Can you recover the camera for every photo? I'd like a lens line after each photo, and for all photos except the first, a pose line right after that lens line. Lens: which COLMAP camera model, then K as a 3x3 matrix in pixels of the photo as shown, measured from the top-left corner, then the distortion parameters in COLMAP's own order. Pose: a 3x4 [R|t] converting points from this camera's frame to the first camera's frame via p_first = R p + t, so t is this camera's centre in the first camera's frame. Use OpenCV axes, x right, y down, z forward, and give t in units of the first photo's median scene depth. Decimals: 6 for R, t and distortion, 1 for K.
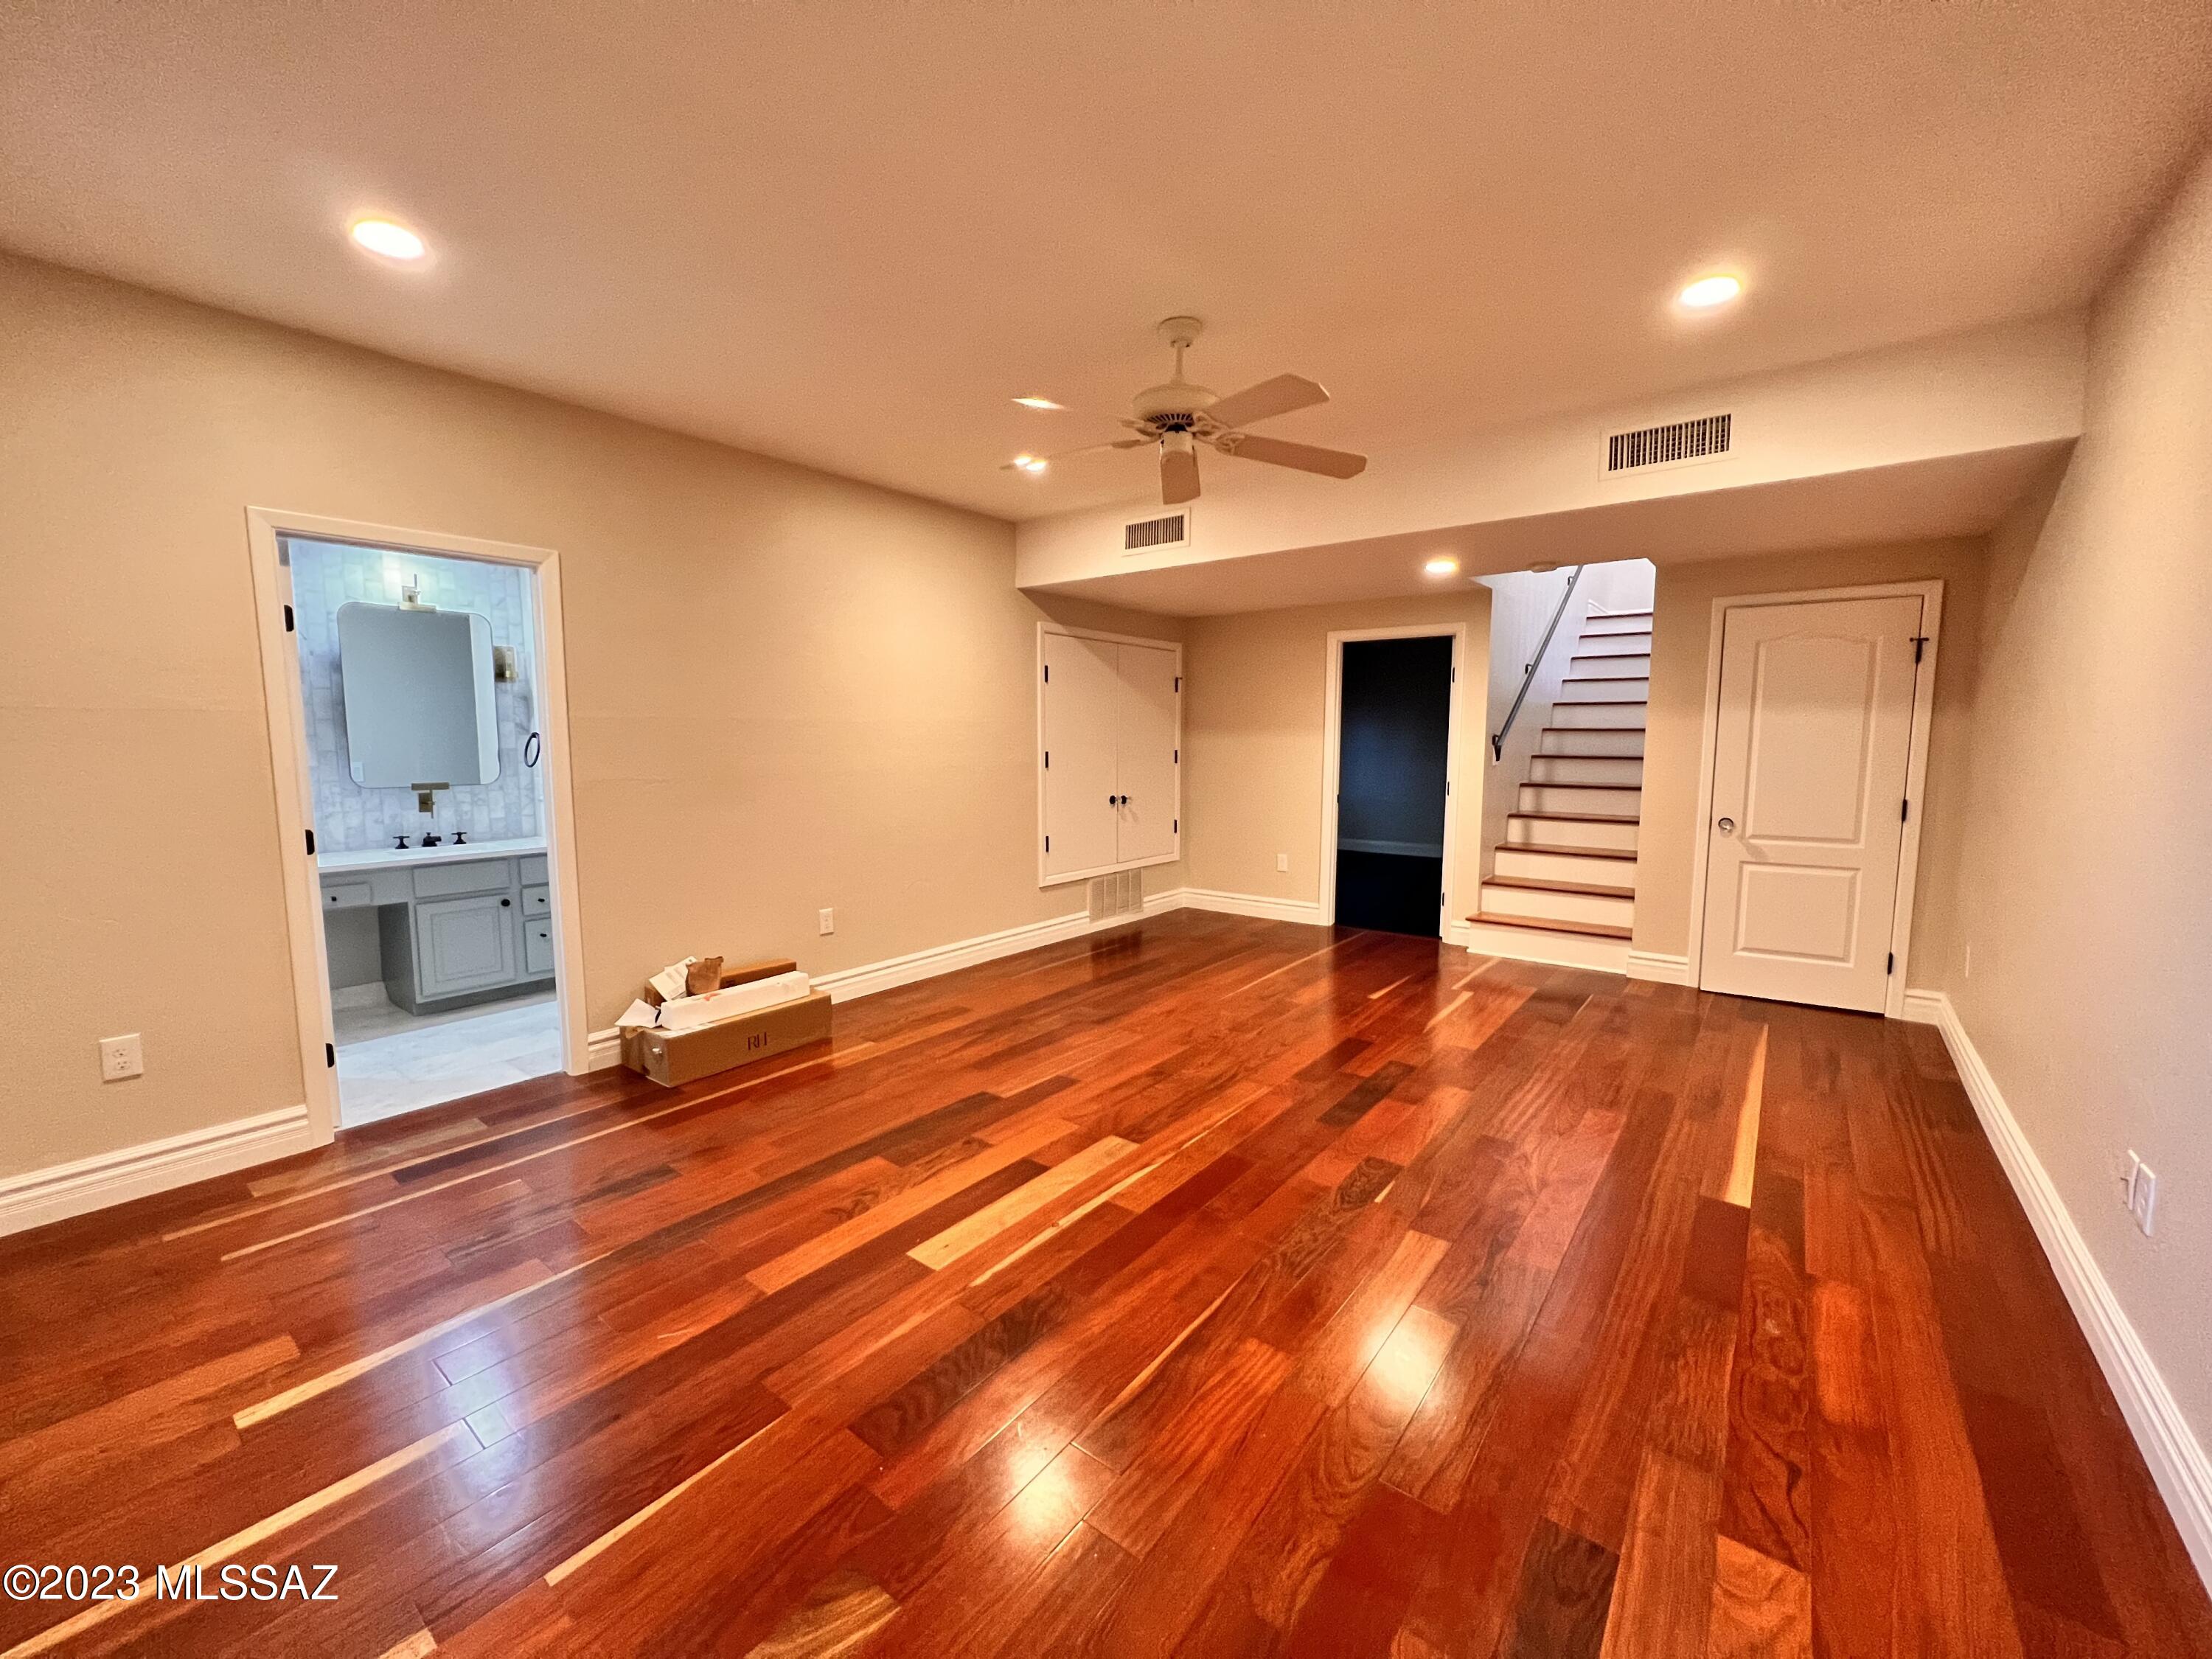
lens RADIAL K [[887.1, 0, 1100.1], [0, 887.1, 826.0], [0, 0, 1]] dist [-0.001534, 0.000801]
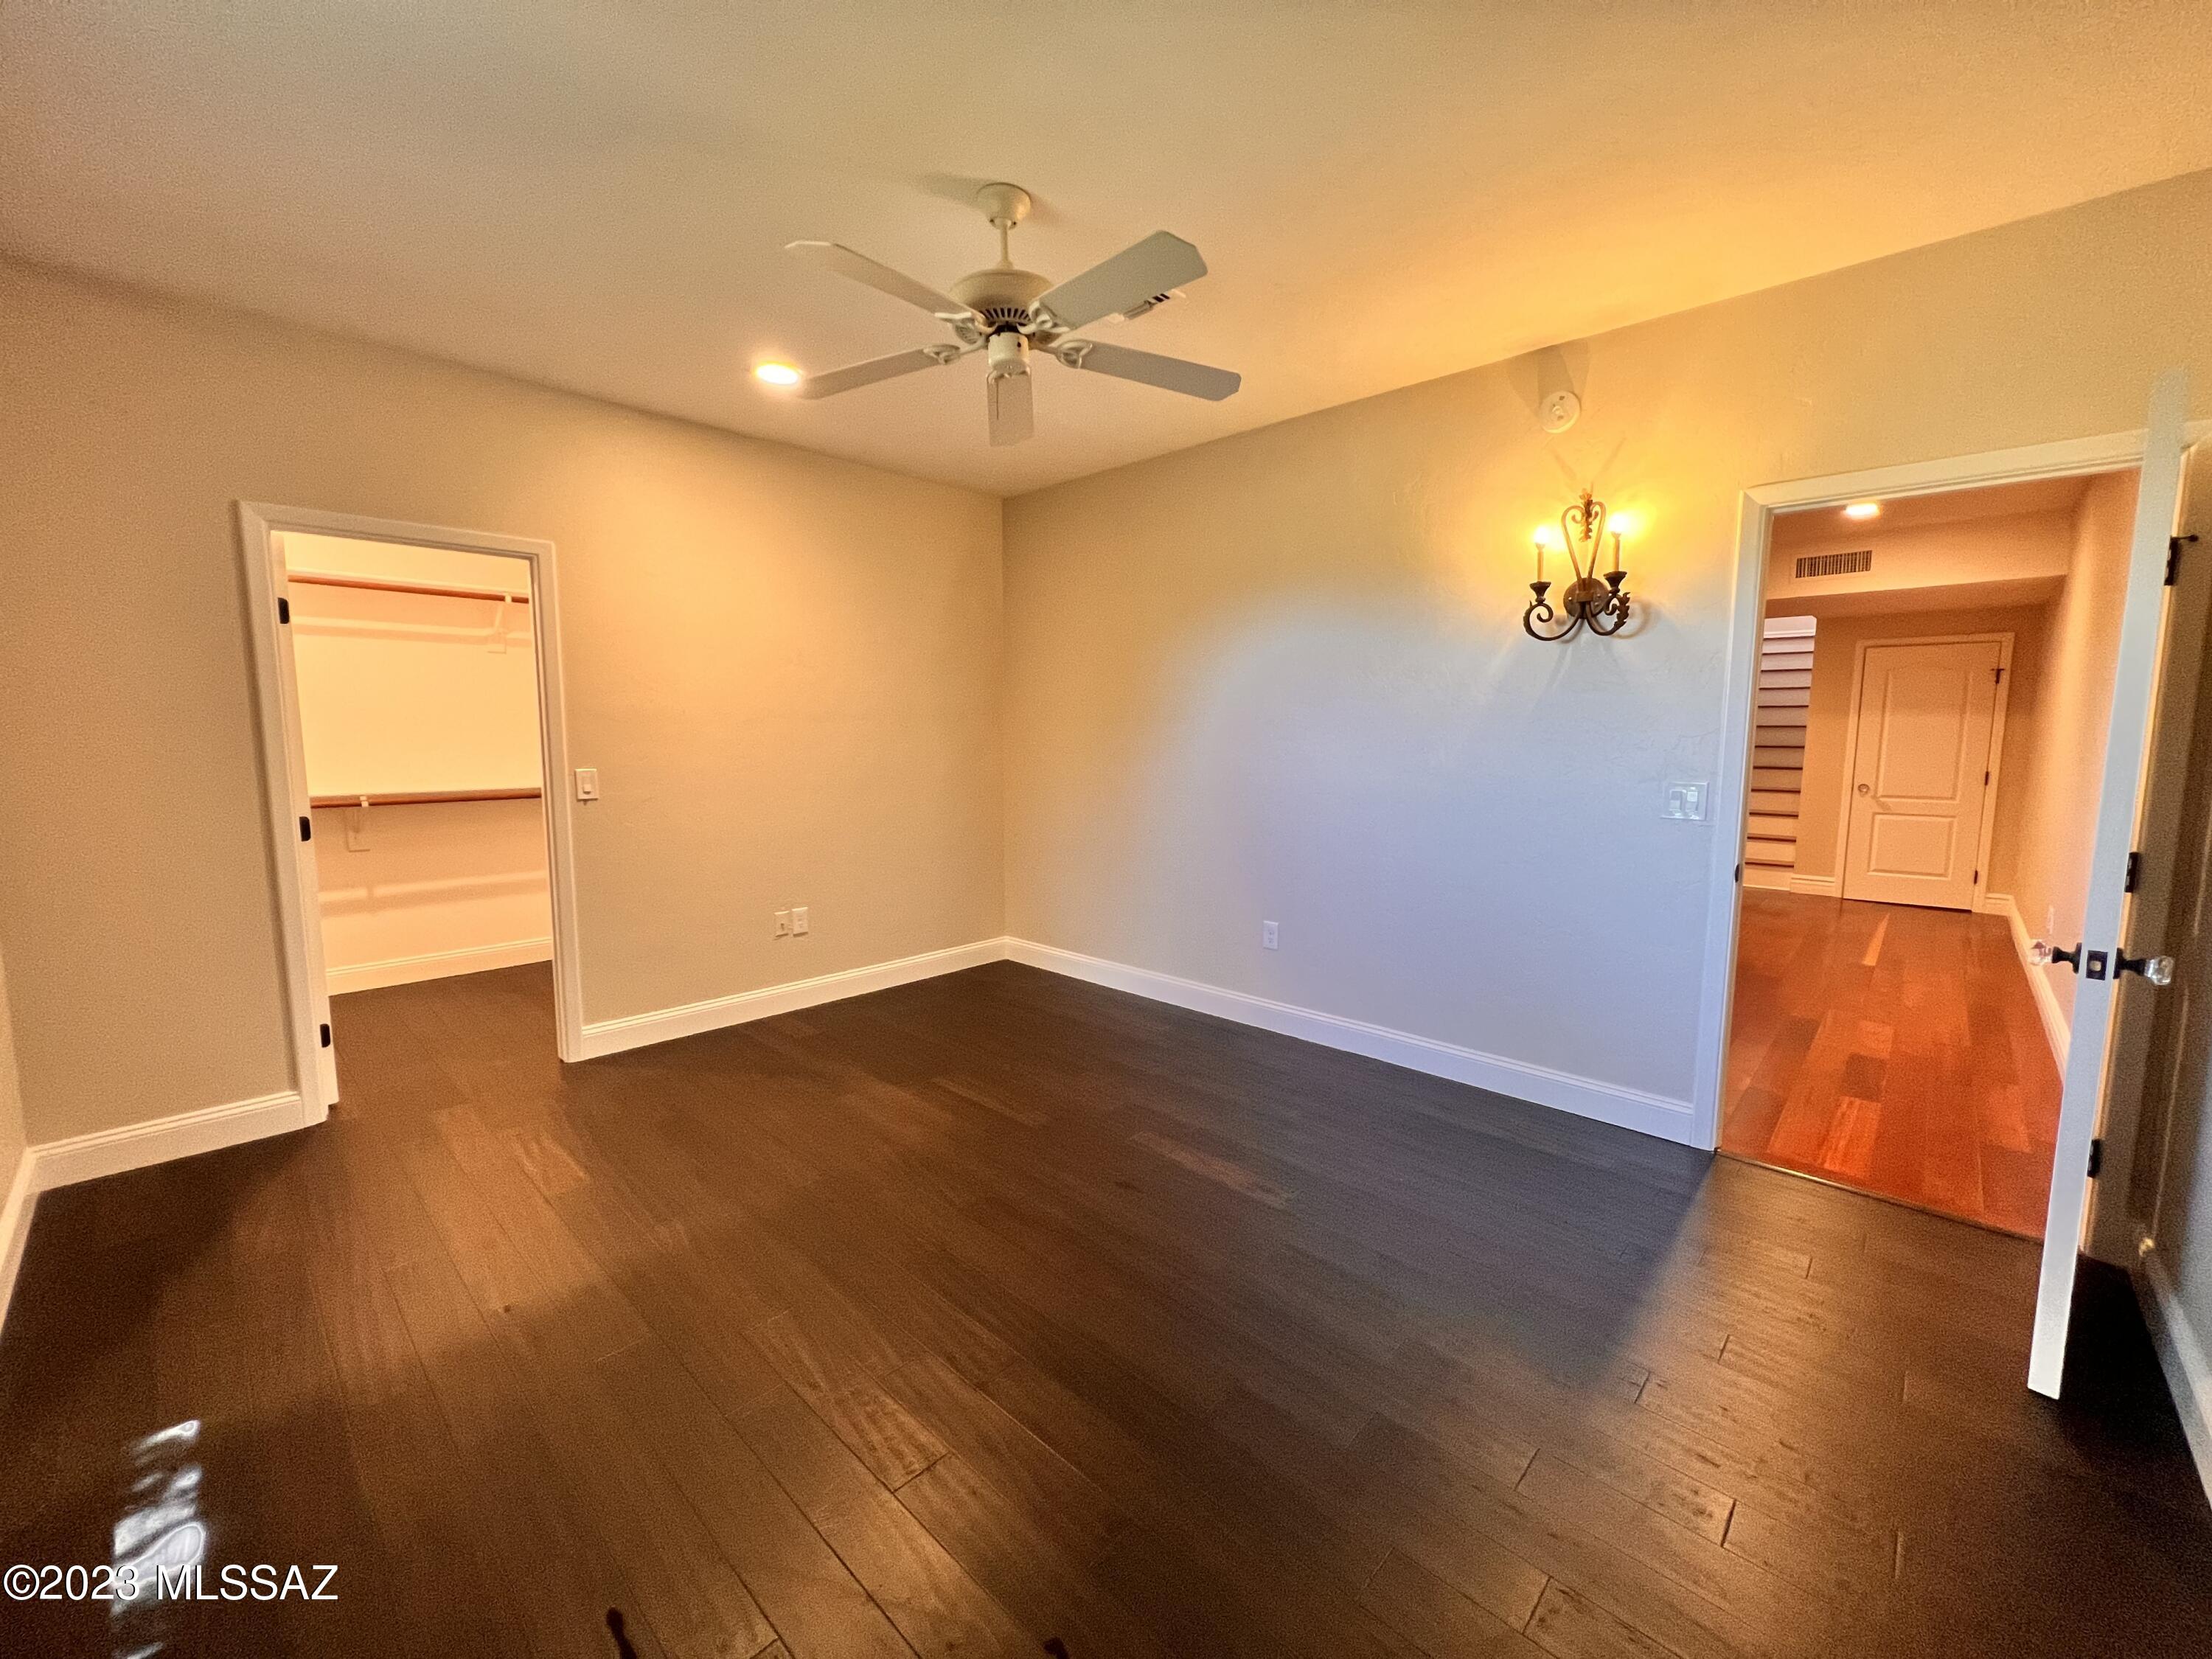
lens RADIAL K [[887.1, 0, 1100.1], [0, 887.1, 826.0], [0, 0, 1]] dist [-0.001534, 0.000801]
pose [[0.995605, 0.012964, -0.092746, -0.564790], [-0.012438, 0.999903, 0.006247, 0.085691], [0.092818, -0.005066, 0.995670, -0.787822]]
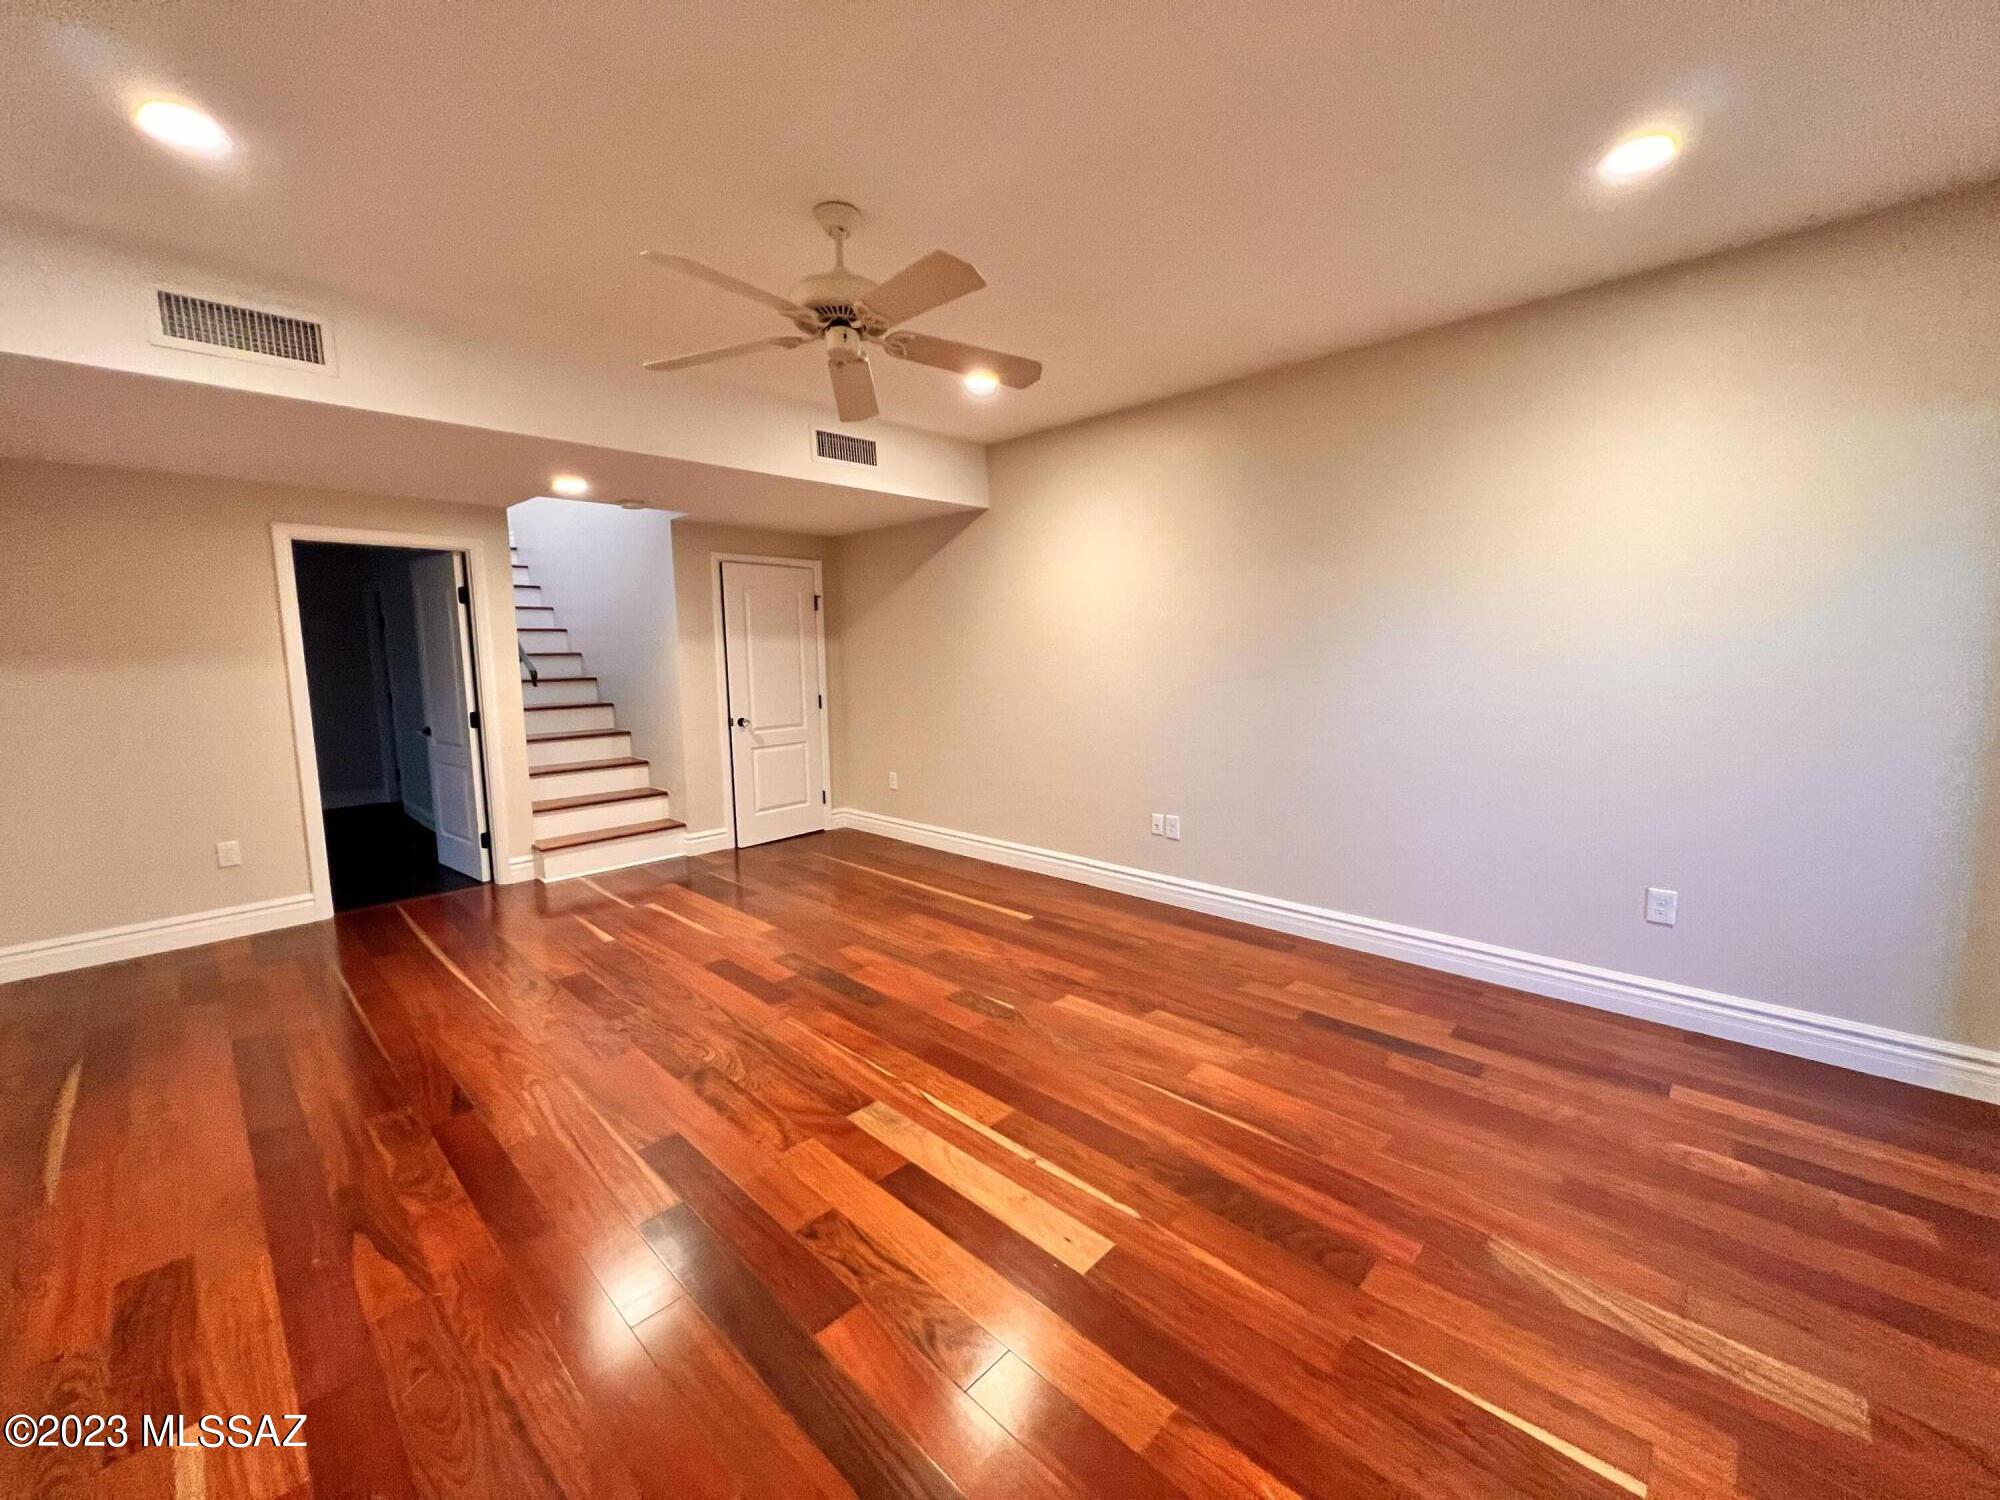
lens RADIAL K [[802.1, 0, 994.7], [0, 802.1, 746.9], [0, 0, 1]] dist [-0.001534, 0.000801]
pose [[0.105407, -0.122976, 0.986796, -0.571704], [0.117989, 0.986861, 0.110381, -0.066531], [-0.987405, 0.104796, 0.118532, 0.584829]]
